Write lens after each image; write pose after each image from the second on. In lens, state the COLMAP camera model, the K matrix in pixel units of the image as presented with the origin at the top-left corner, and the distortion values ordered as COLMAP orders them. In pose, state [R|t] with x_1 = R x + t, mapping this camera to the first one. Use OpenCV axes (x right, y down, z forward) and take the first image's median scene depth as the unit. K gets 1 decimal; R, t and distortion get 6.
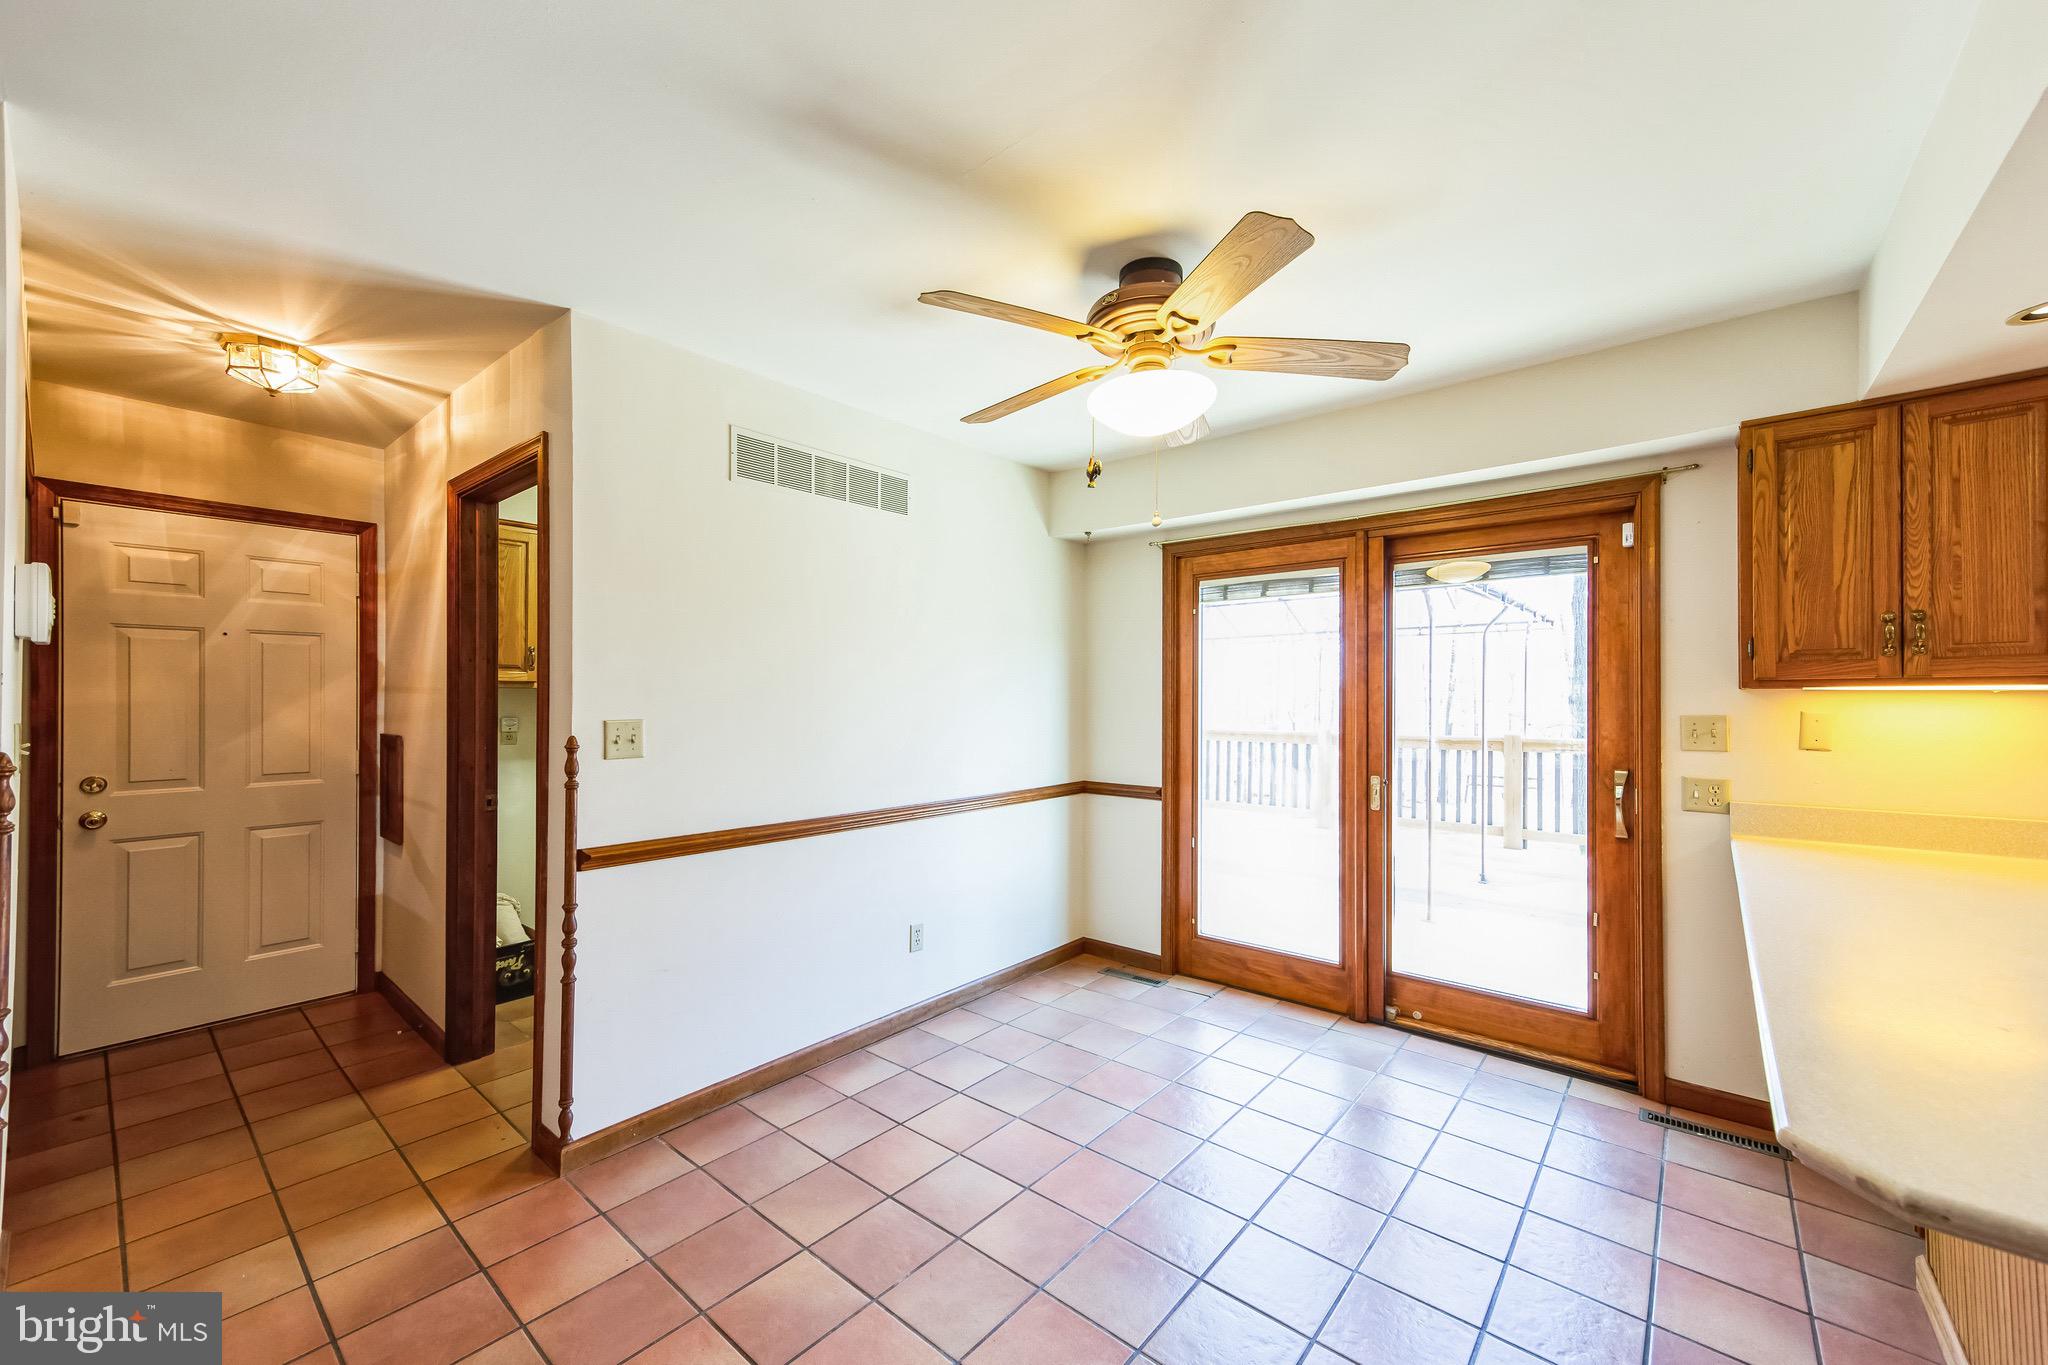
lens RADIAL K [[799.4, 0, 1020.6], [0, 799.4, 700.1], [0, 0, 1]] dist [0.009896, 0.001440]
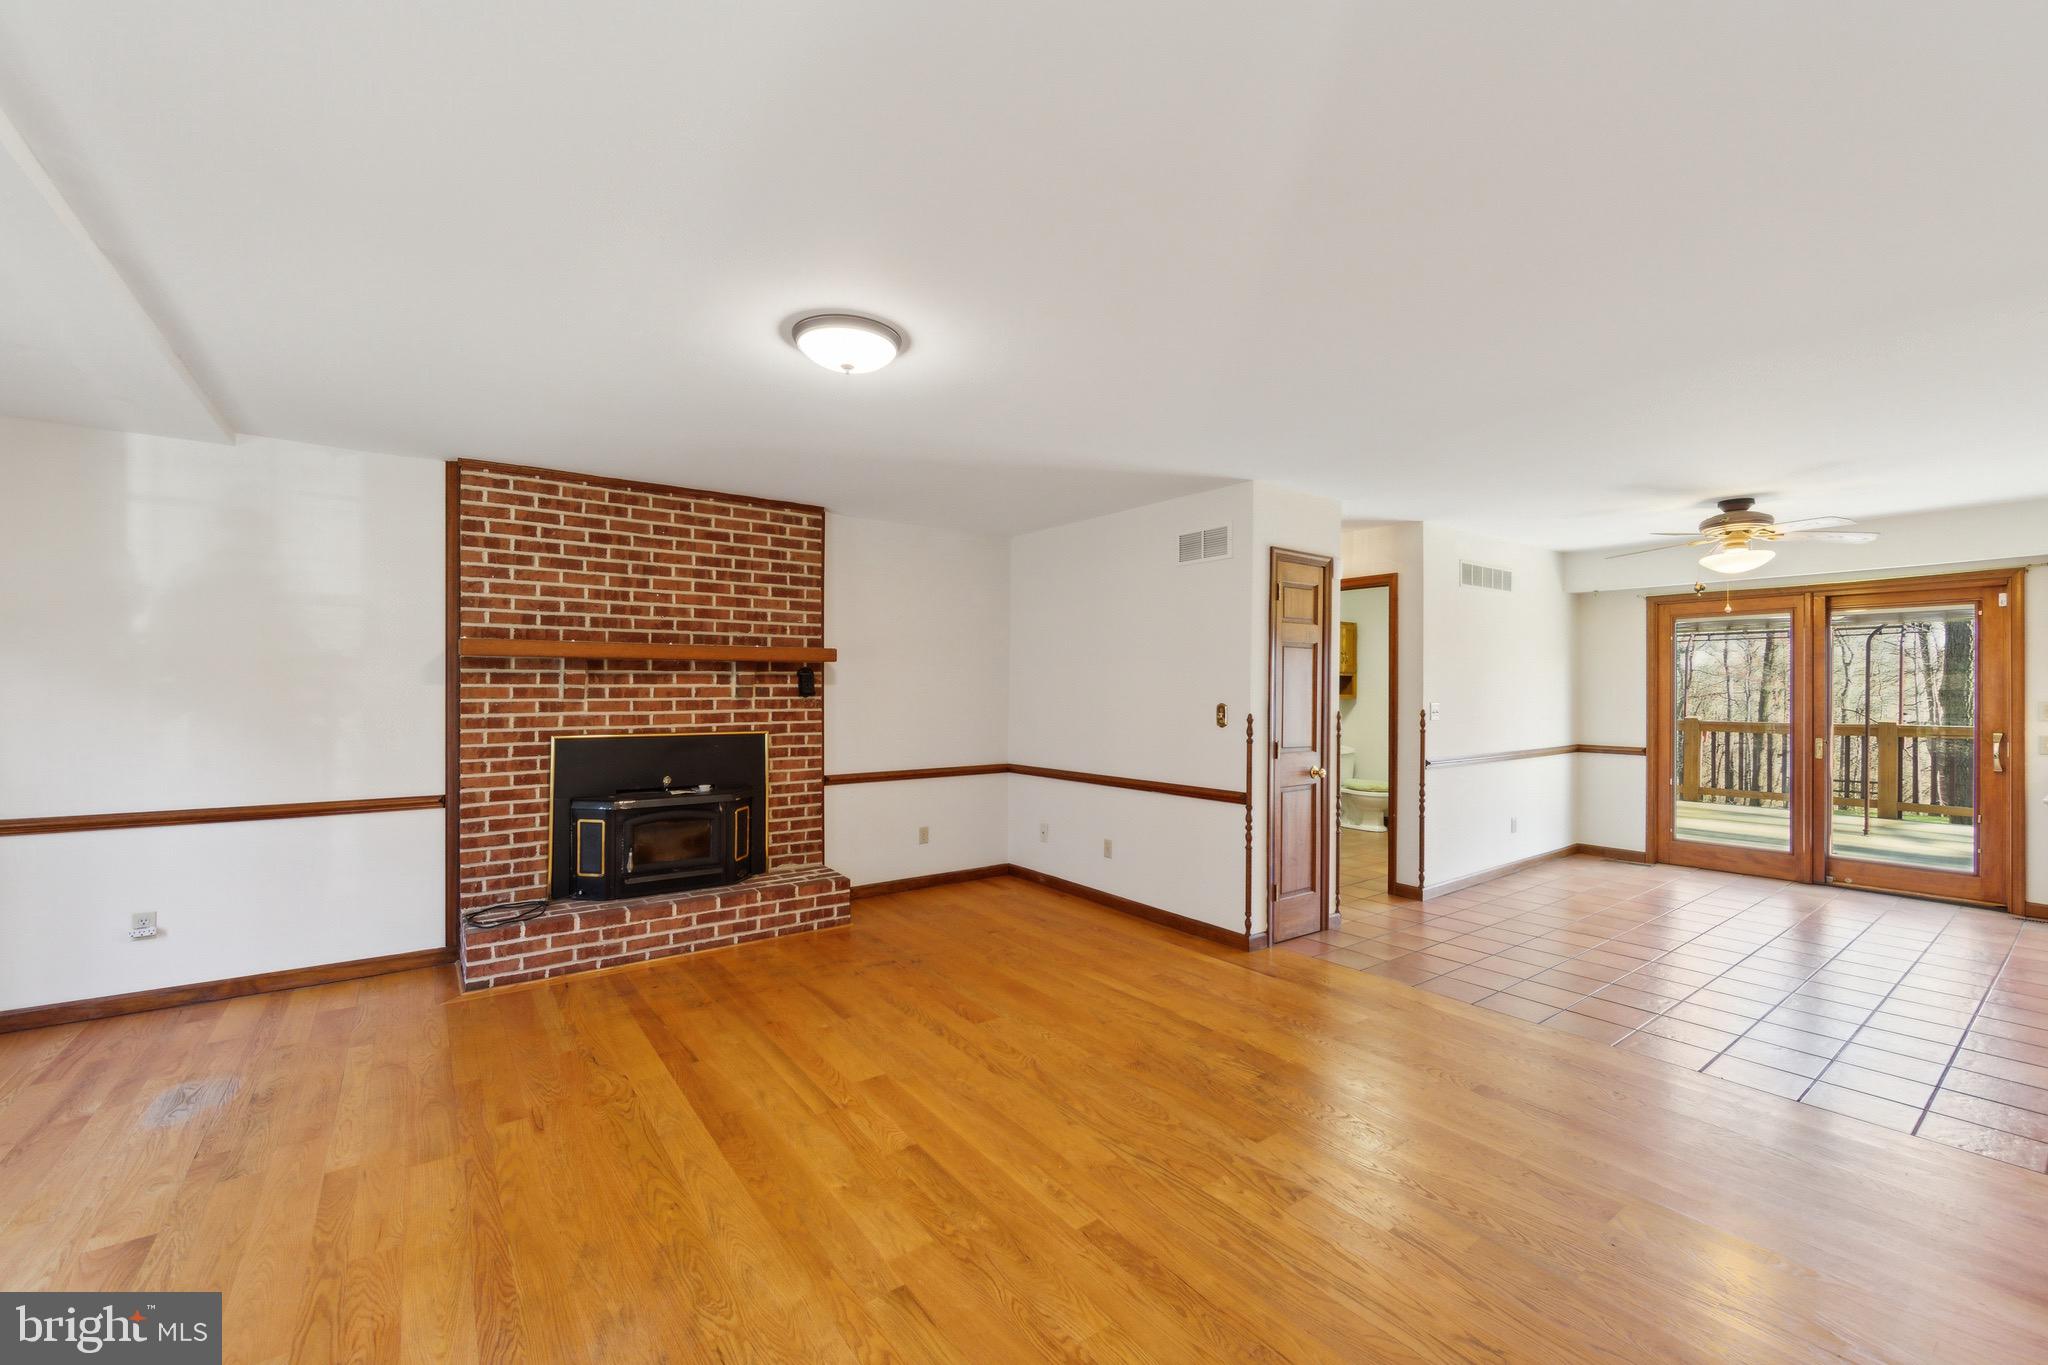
lens RADIAL K [[820.4, 0, 1018.5], [0, 820.4, 692.8], [0, 0, 1]] dist [-0.003132, -0.000527]
pose [[0.971488, 0.000144, -0.237088, -0.774789], [0.000560, 0.999996, 0.002903, -0.007667], [0.237087, -0.002953, 0.971484, -1.054410]]
